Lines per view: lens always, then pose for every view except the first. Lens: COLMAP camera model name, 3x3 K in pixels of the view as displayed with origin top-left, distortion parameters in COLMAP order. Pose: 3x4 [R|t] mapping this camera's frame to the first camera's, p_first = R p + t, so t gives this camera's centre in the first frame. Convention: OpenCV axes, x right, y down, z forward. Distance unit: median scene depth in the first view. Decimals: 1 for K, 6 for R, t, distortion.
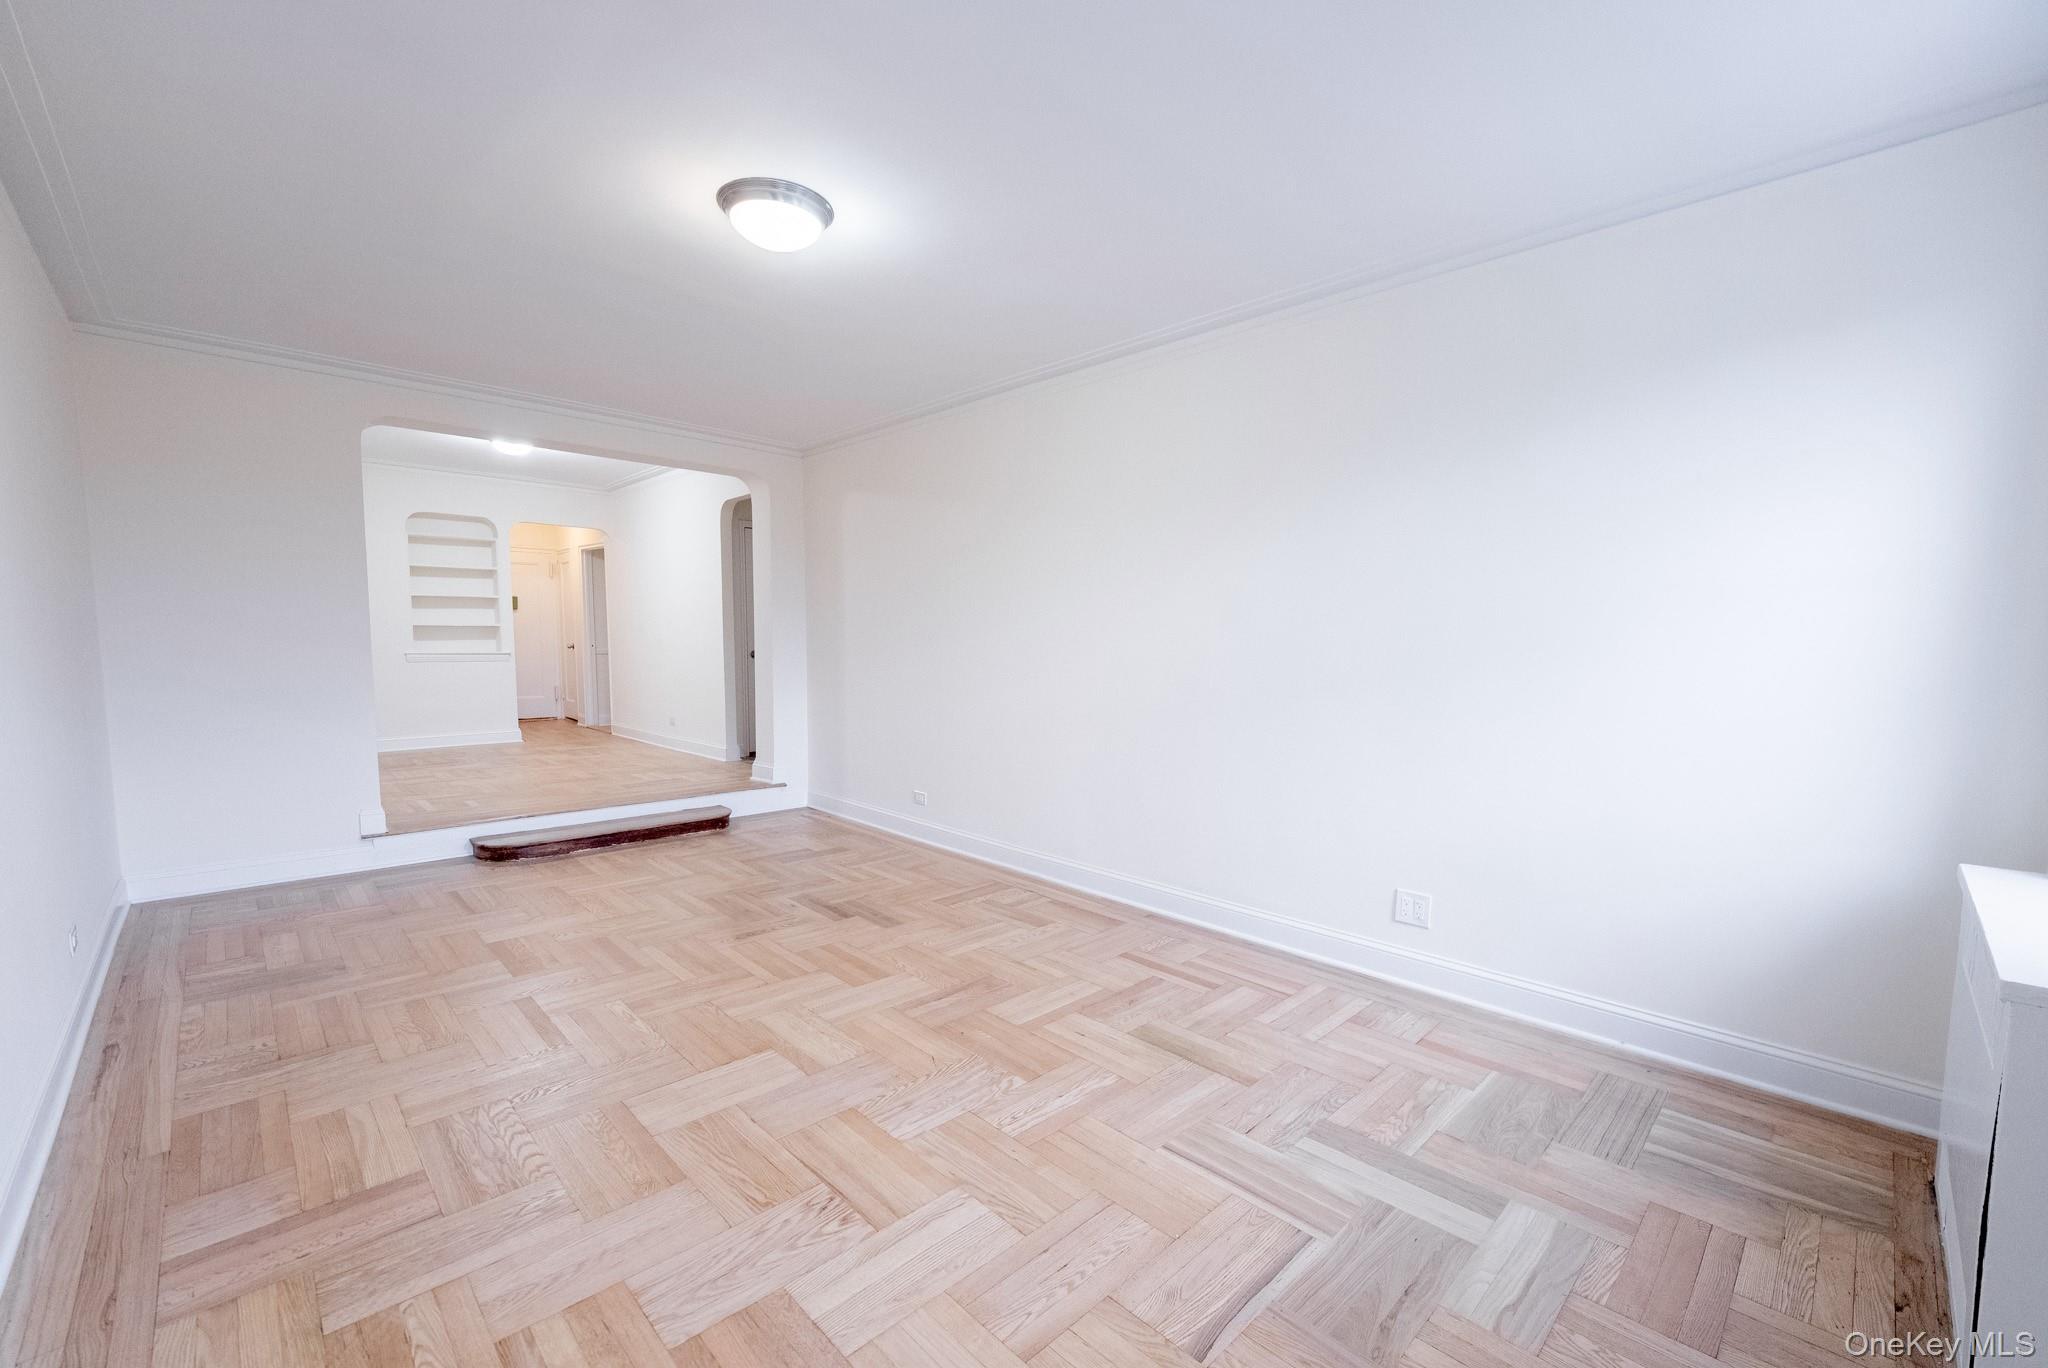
lens RADIAL K [[832.0, 0, 1014.6], [0, 832.0, 721.7], [0, 0, 1]] dist [-0.014546, -0.000737]
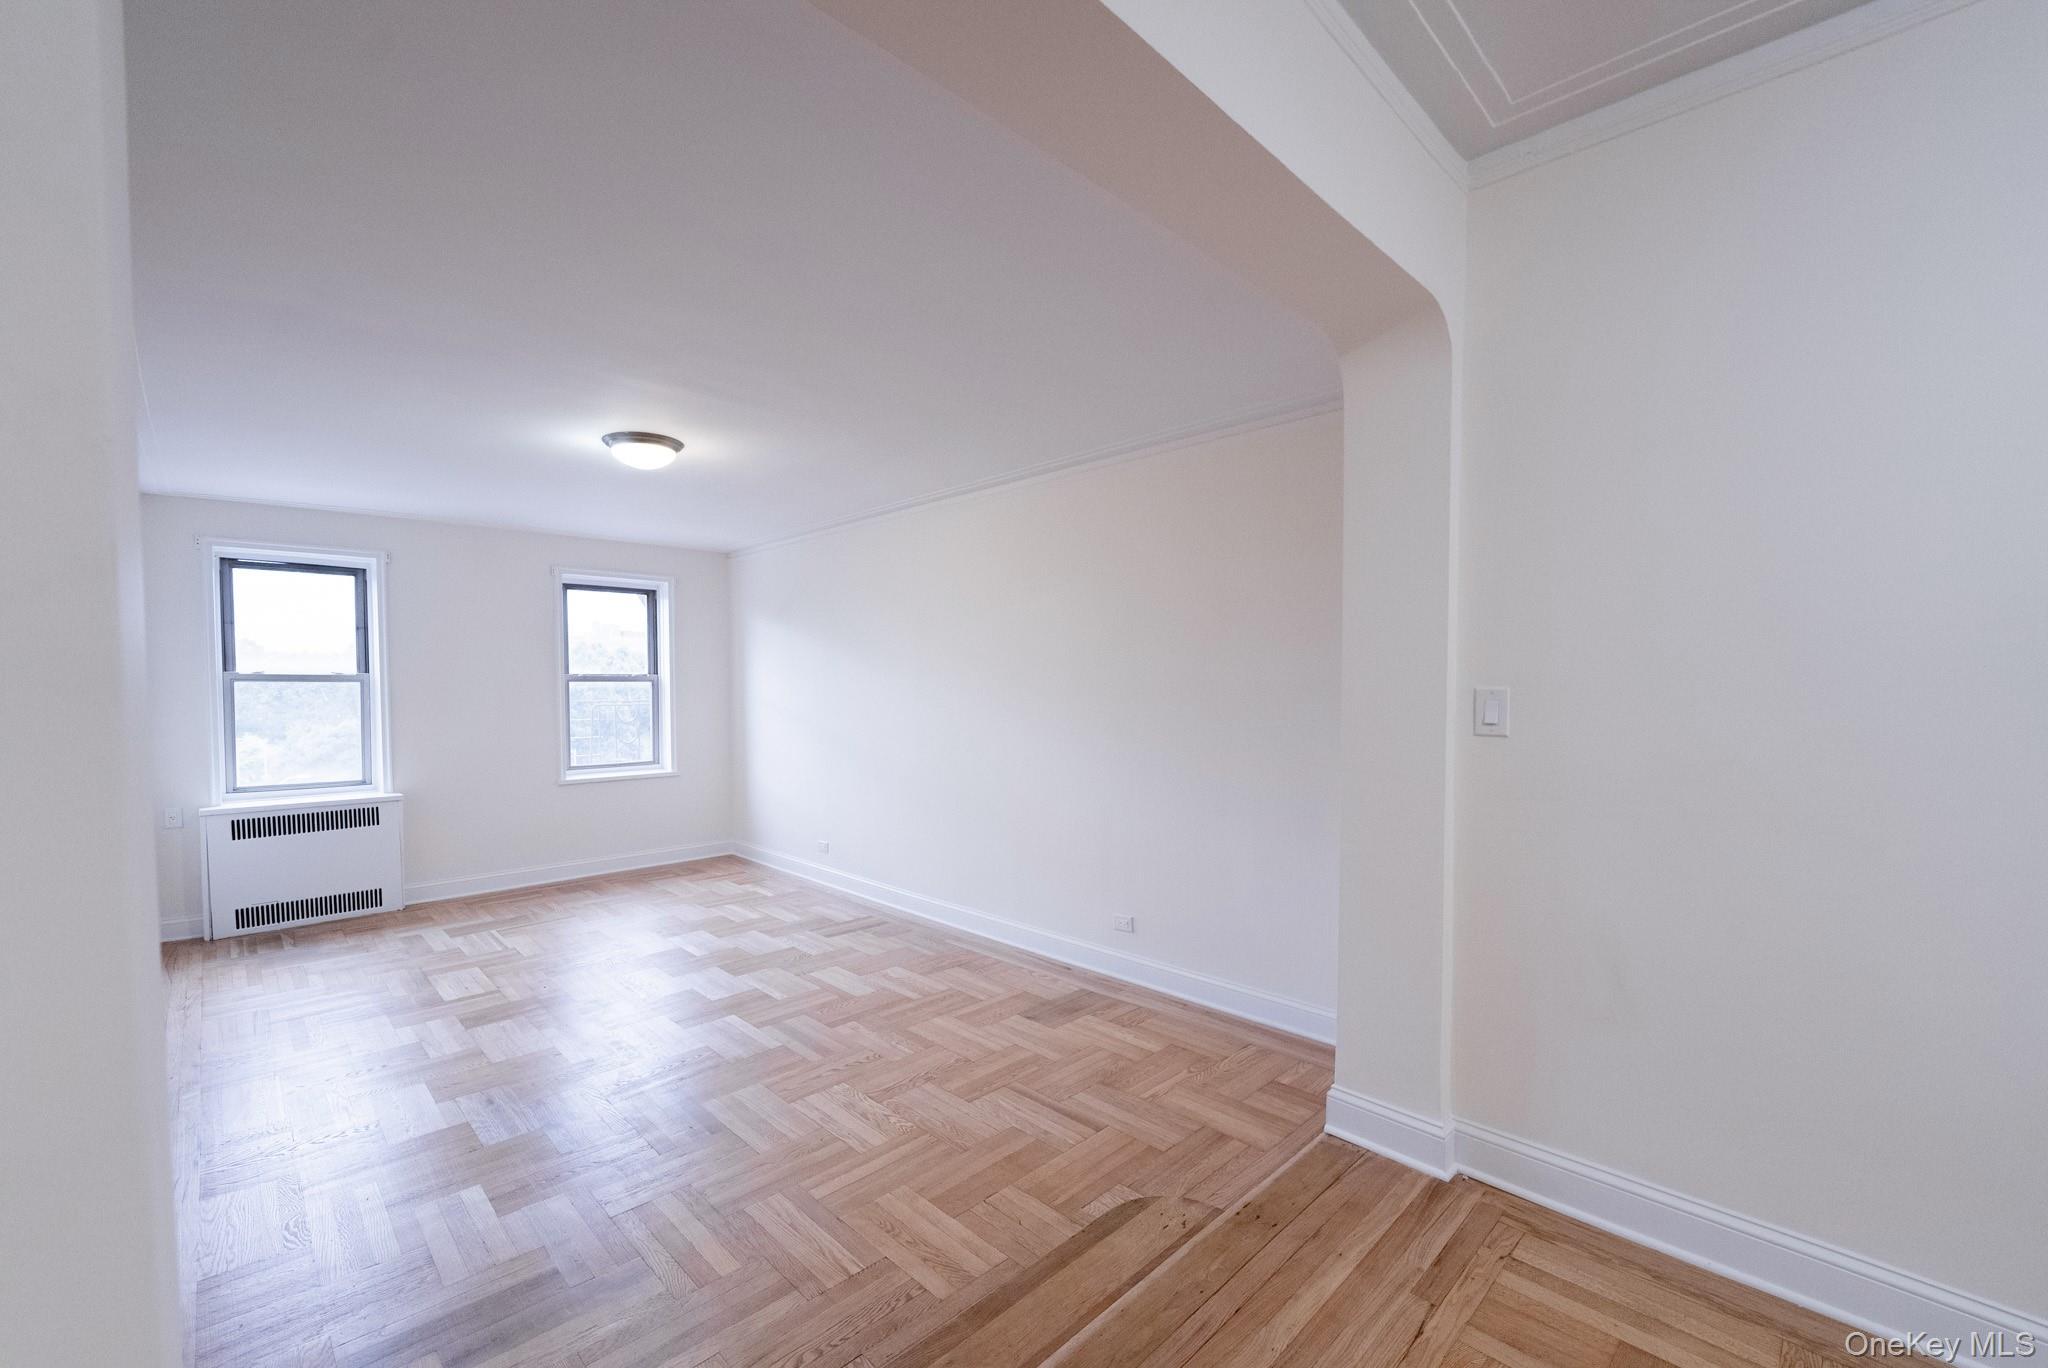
lens RADIAL K [[832.0, 0, 1014.6], [0, 832.0, 721.7], [0, 0, 1]] dist [-0.014546, -0.000737]
pose [[-0.999933, -0.005065, -0.010412, -0.316720], [-0.006524, 0.989363, 0.145320, -0.115943], [0.009565, 0.145378, -0.989330, 0.851821]]
